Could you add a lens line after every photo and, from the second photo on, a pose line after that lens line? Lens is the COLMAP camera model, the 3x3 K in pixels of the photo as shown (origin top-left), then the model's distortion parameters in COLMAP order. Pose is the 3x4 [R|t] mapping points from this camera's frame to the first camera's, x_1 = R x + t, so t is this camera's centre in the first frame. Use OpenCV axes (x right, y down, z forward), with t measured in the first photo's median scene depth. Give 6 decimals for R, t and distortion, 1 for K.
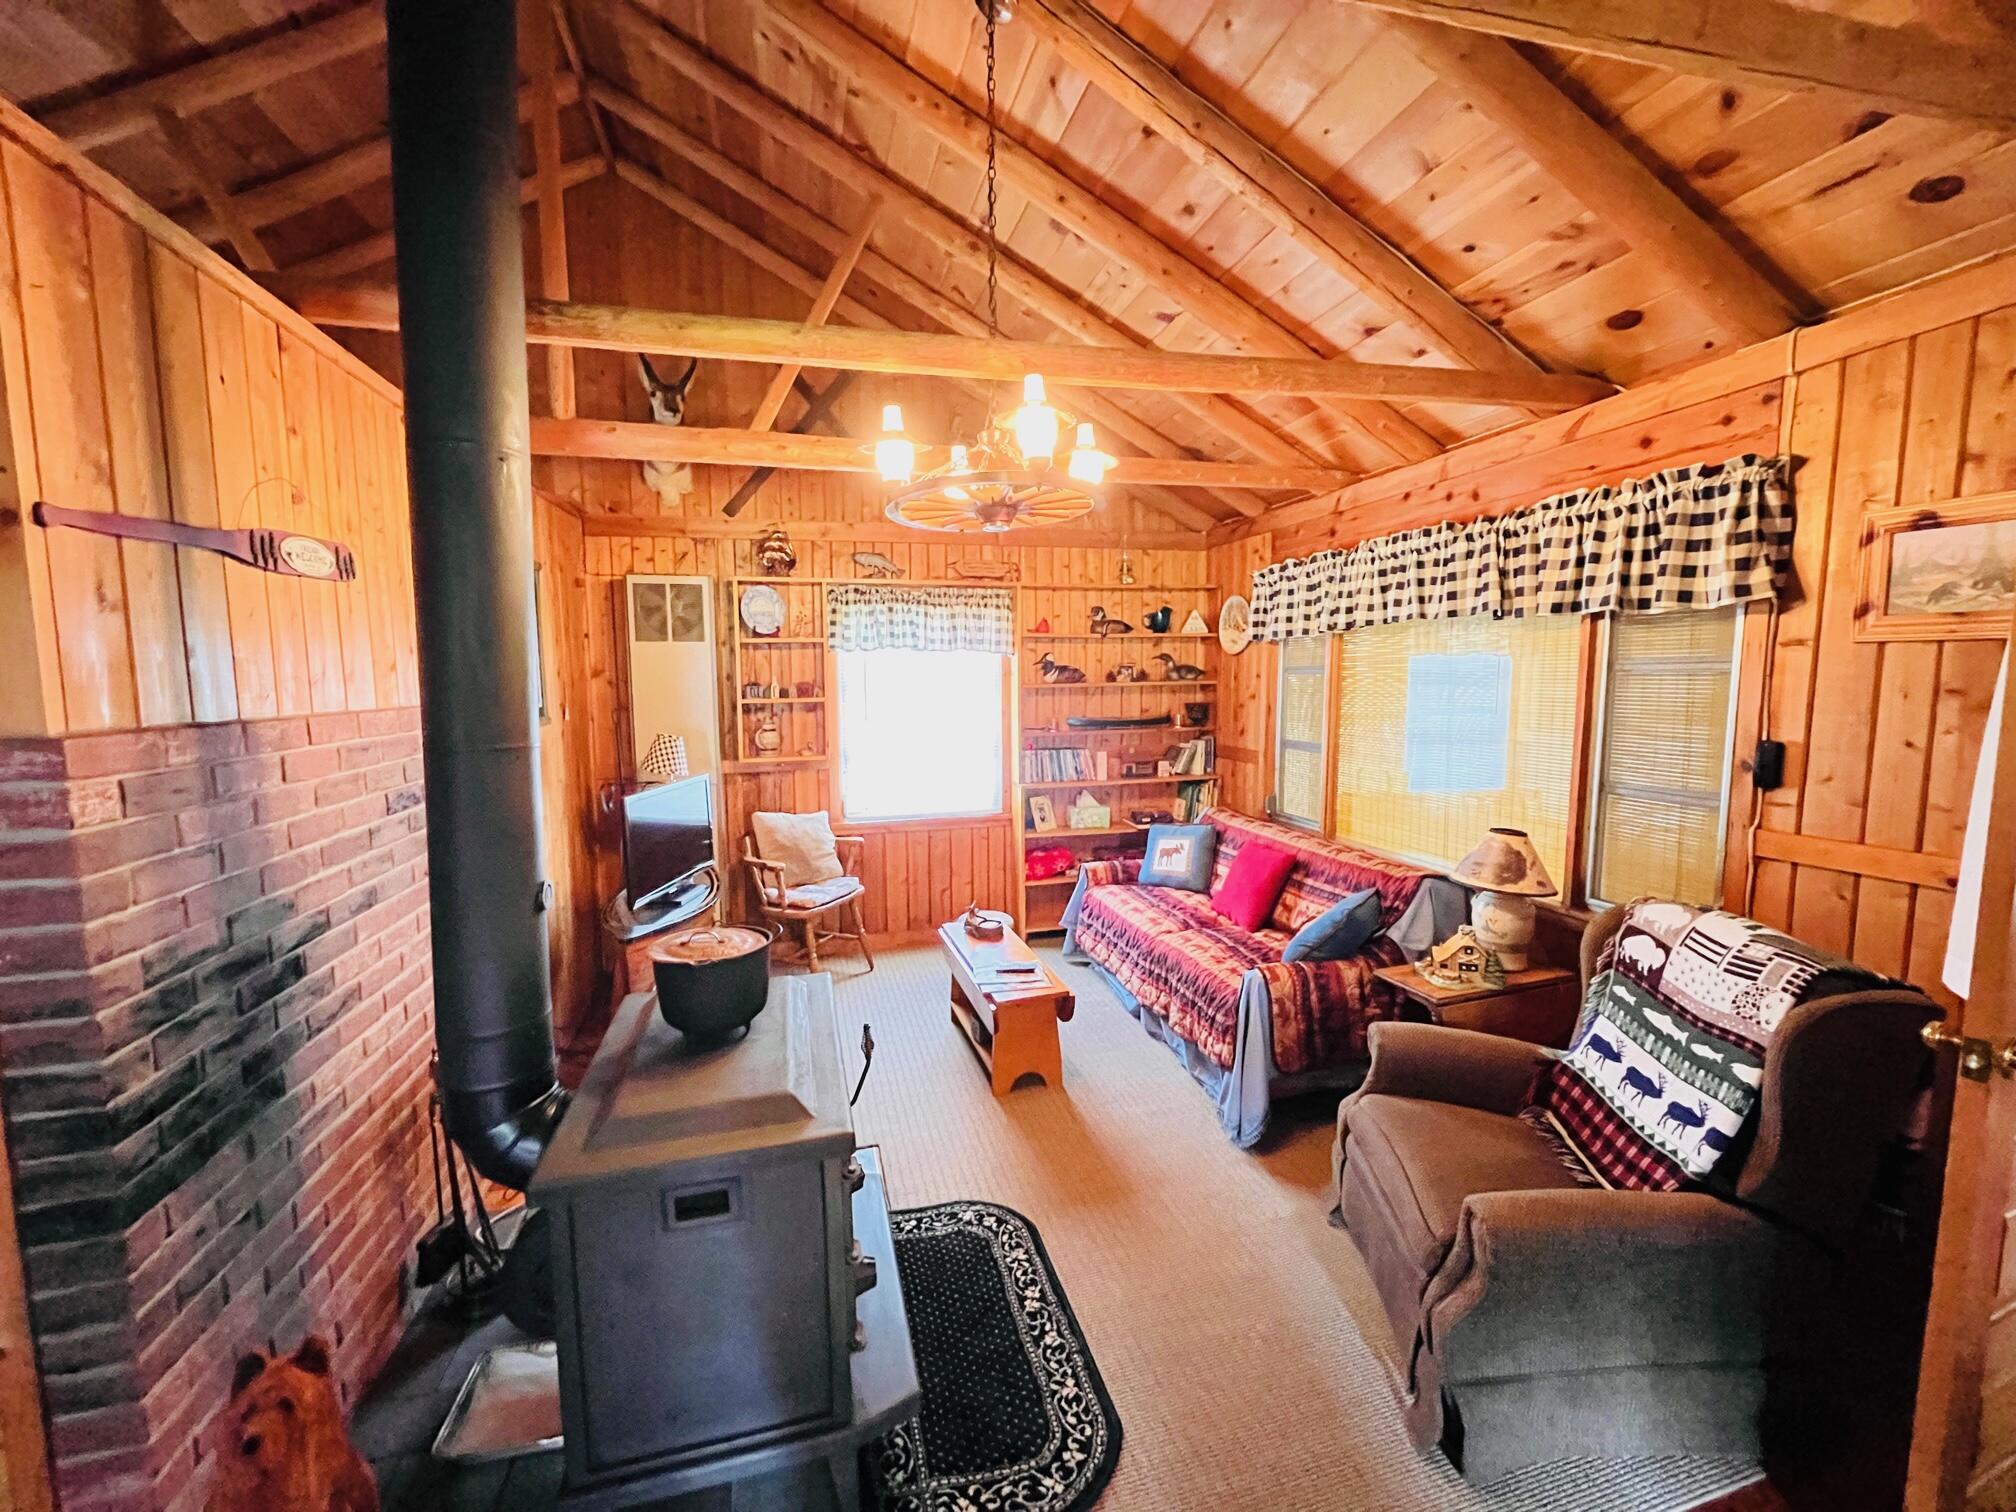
lens RADIAL K [[810.1, 0, 1003.0], [0, 810.1, 754.7], [0, 0, 1]] dist [-0.001577, -0.000984]
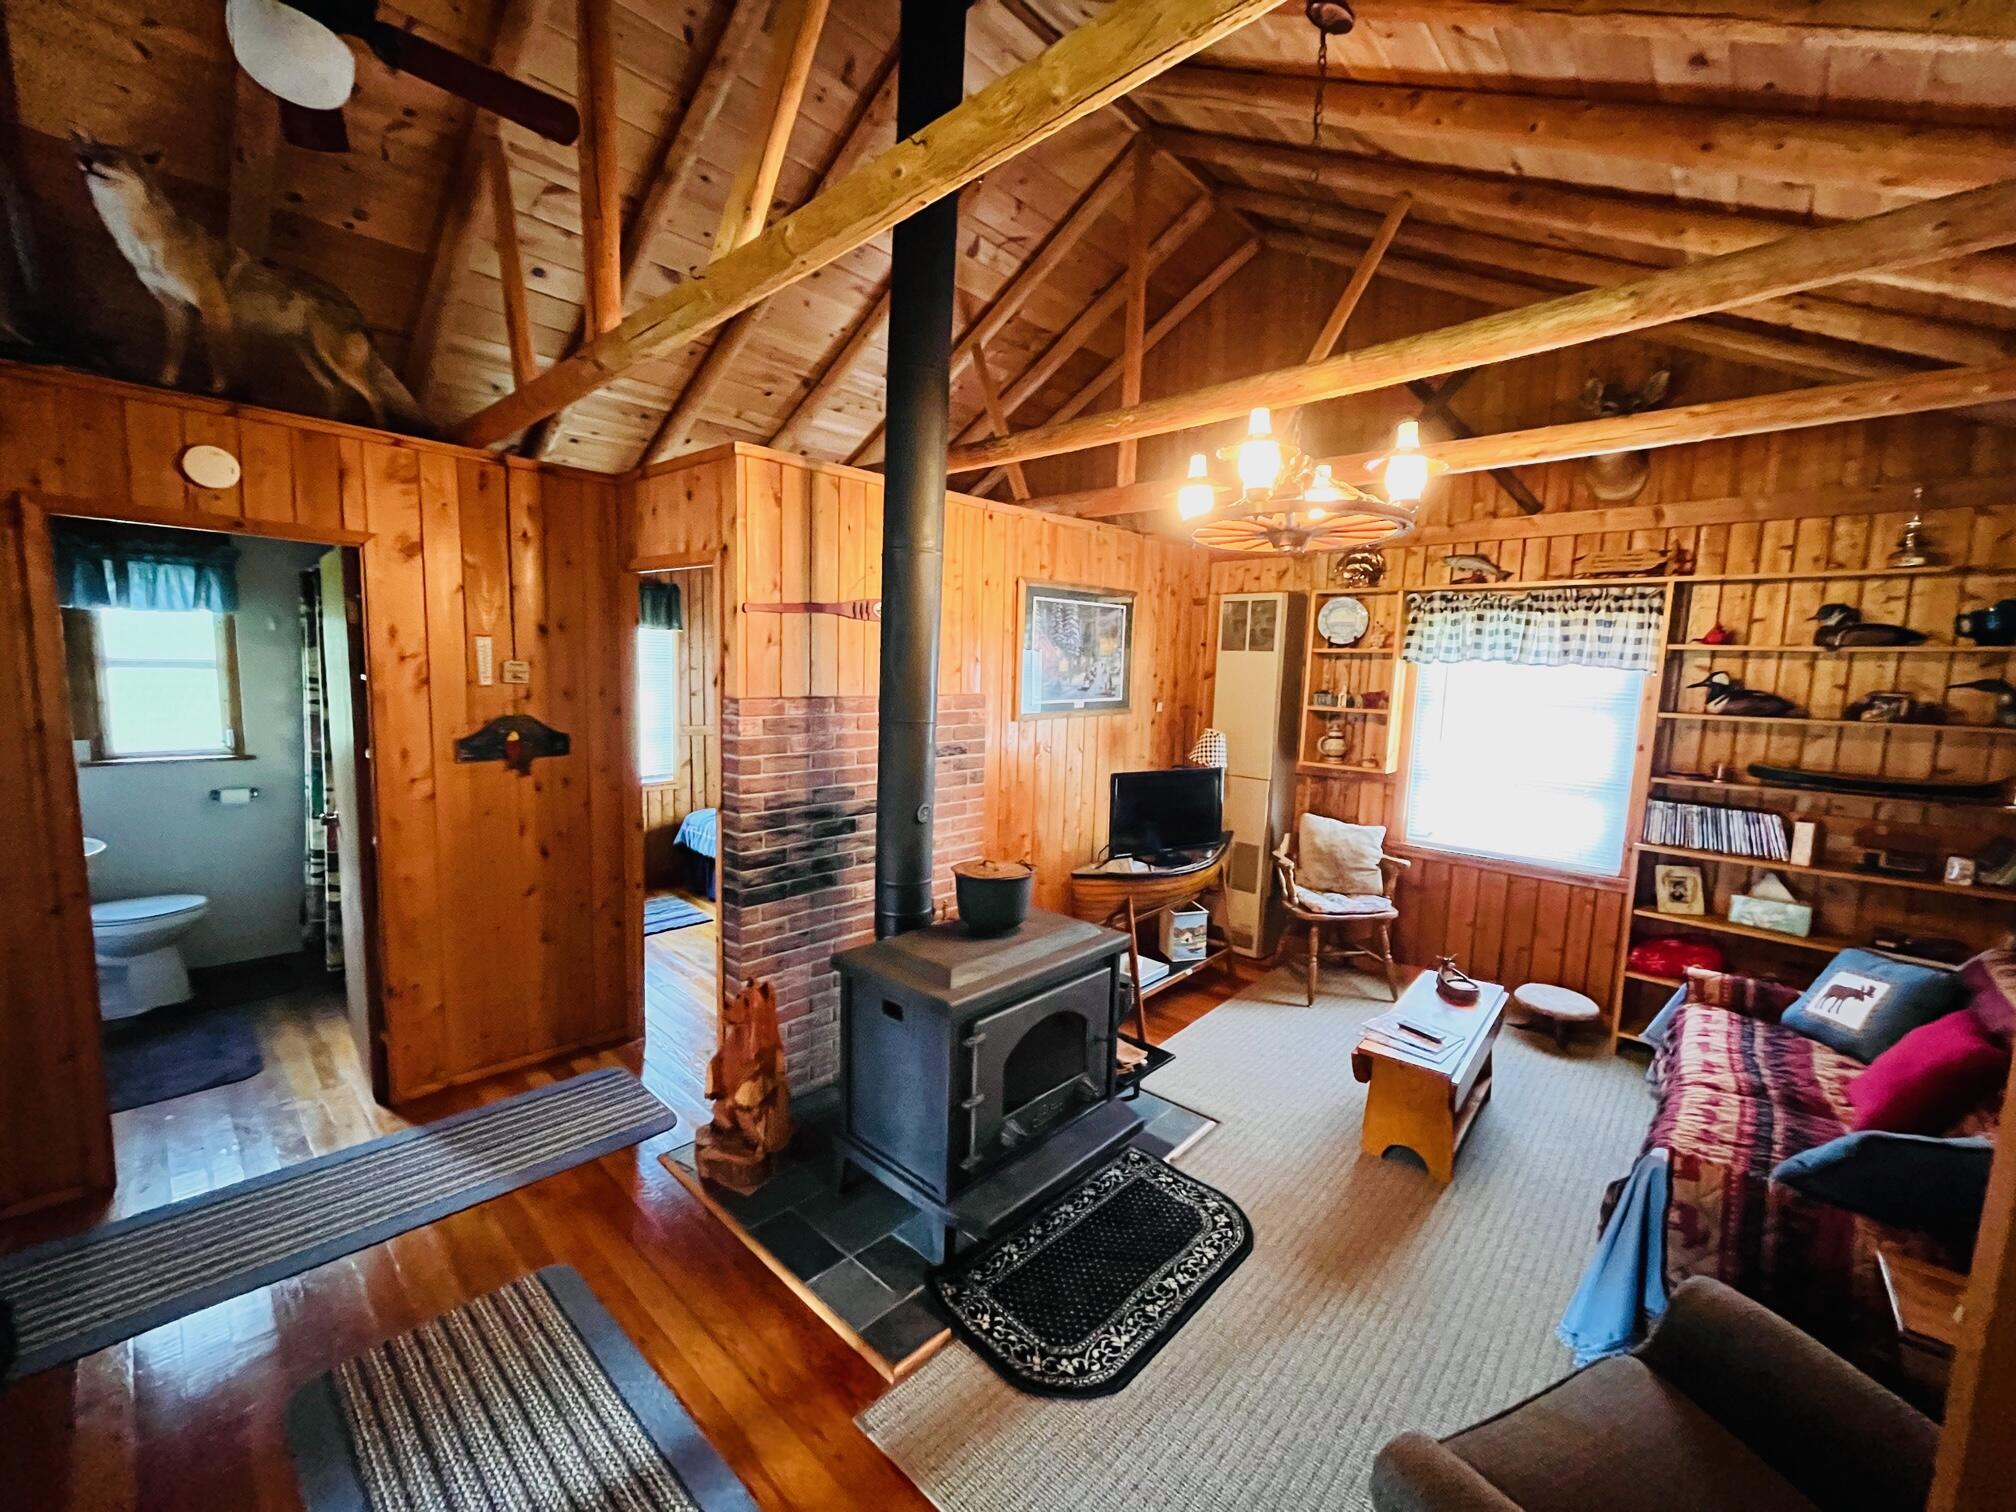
lens RADIAL K [[810.1, 0, 1003.0], [0, 810.1, 754.7], [0, 0, 1]] dist [-0.001577, -0.000984]
pose [[0.534351, 0.121328, -0.836510, 0.526803], [-0.116960, 0.990738, 0.068984, -0.045765], [0.837132, 0.060977, 0.543592, 0.134570]]
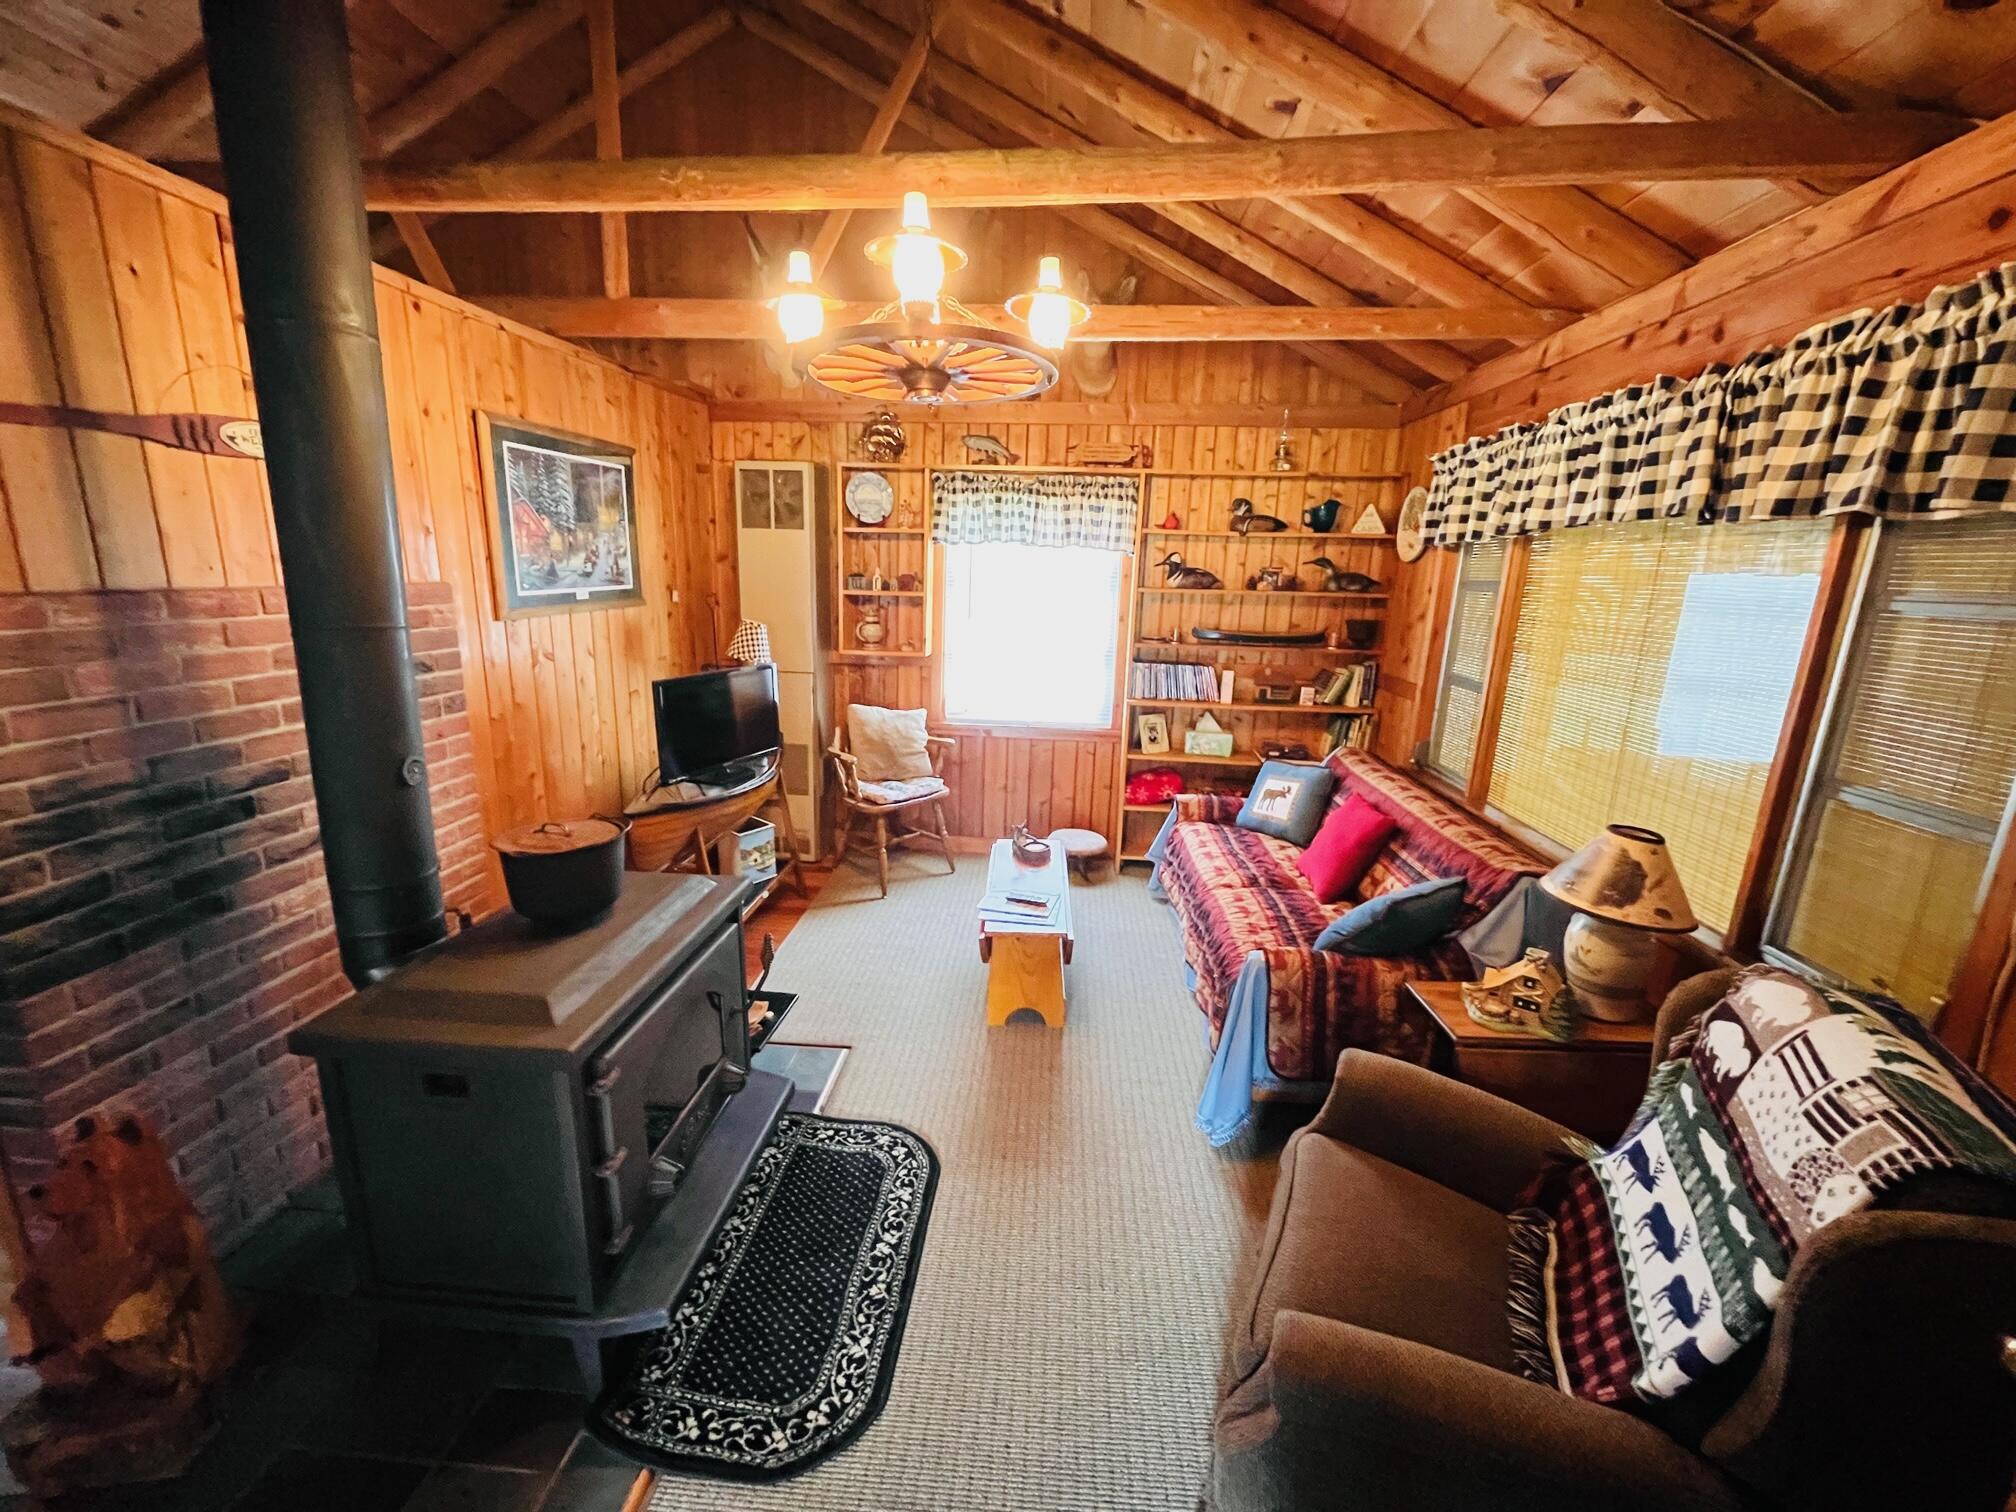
lens RADIAL K [[810.1, 0, 1003.0], [0, 810.1, 754.7], [0, 0, 1]] dist [-0.001577, -0.000984]
pose [[0.942867, 0.111271, -0.314040, 0.292021], [-0.070893, 0.988000, 0.137220, -0.027375], [0.325540, -0.107117, 0.939441, 0.152531]]
